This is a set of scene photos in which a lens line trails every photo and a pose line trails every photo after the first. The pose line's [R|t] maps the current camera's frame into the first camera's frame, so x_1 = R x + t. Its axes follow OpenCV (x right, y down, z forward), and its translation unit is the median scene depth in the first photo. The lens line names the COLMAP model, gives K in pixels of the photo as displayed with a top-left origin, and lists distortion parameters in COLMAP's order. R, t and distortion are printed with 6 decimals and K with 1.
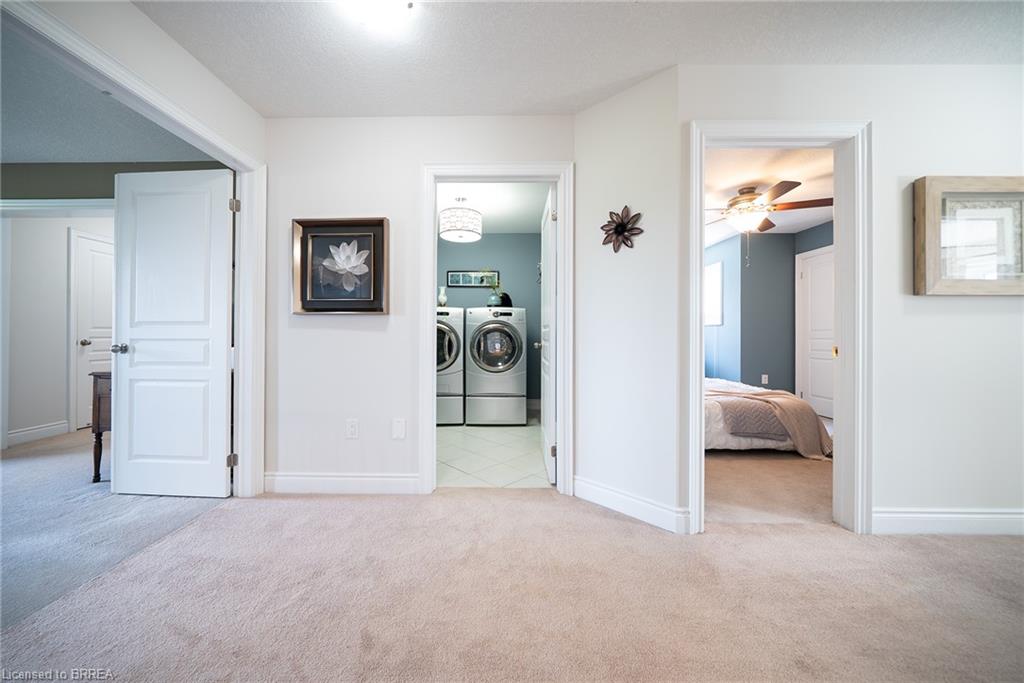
lens RADIAL K [[352.1, 0, 509.1], [0, 352.1, 332.4], [0, 0, 1]] dist [-0.001507, -0.000104]
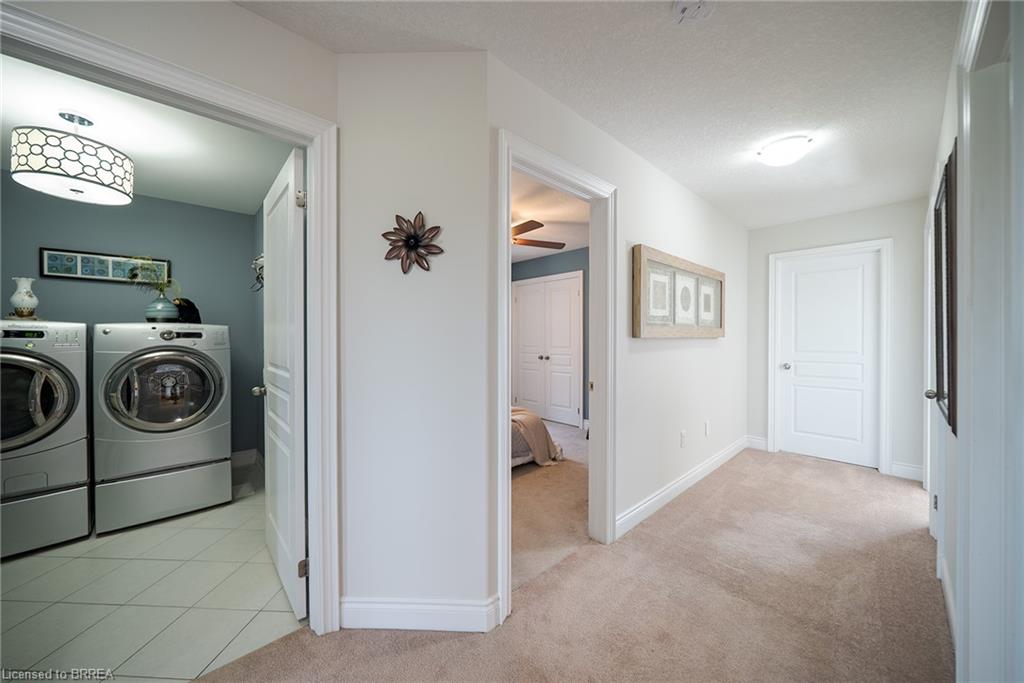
lens RADIAL K [[354.9, 0, 497.7], [0, 354.9, 338.6], [0, 0, 1]] dist [-0.003887, -0.000051]
pose [[0.743788, -0.009116, 0.668353, -0.025762], [-0.000049, 0.999906, 0.013693, -0.063763], [-0.668415, -0.010217, 0.743718, 0.203812]]
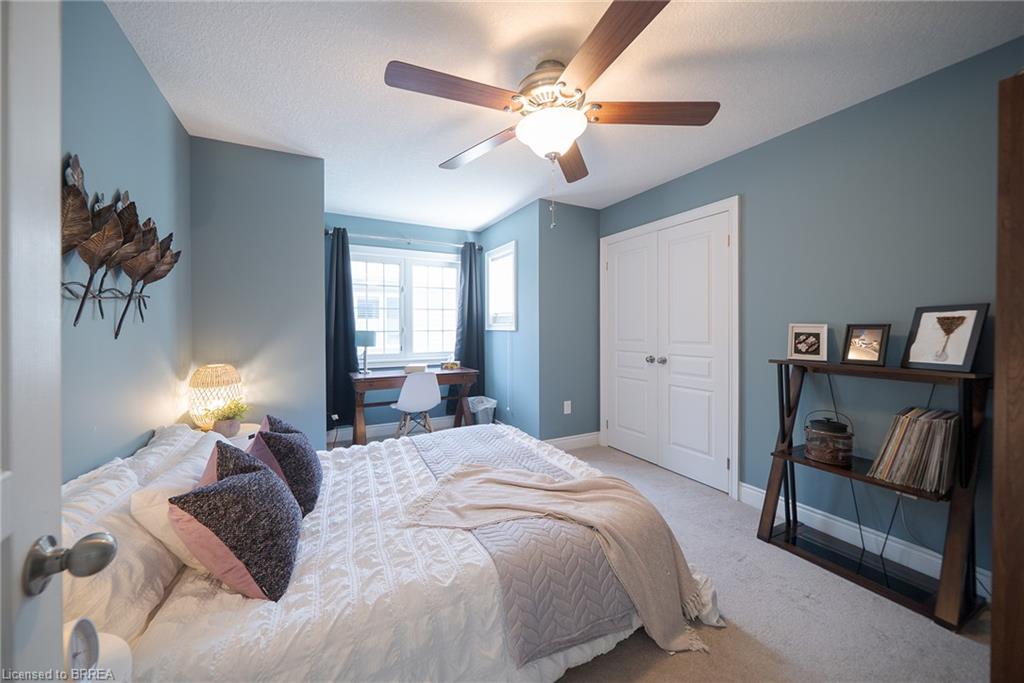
lens RADIAL K [[355.2, 0, 507.0], [0, 355.2, 343.7], [0, 0, 1]] dist [-0.001488, -0.000113]
pose [[0.880334, -0.032067, 0.473269, 0.395214], [0.011238, 0.998842, 0.046774, -0.047858], [-0.474221, -0.035858, 0.879675, 0.603661]]
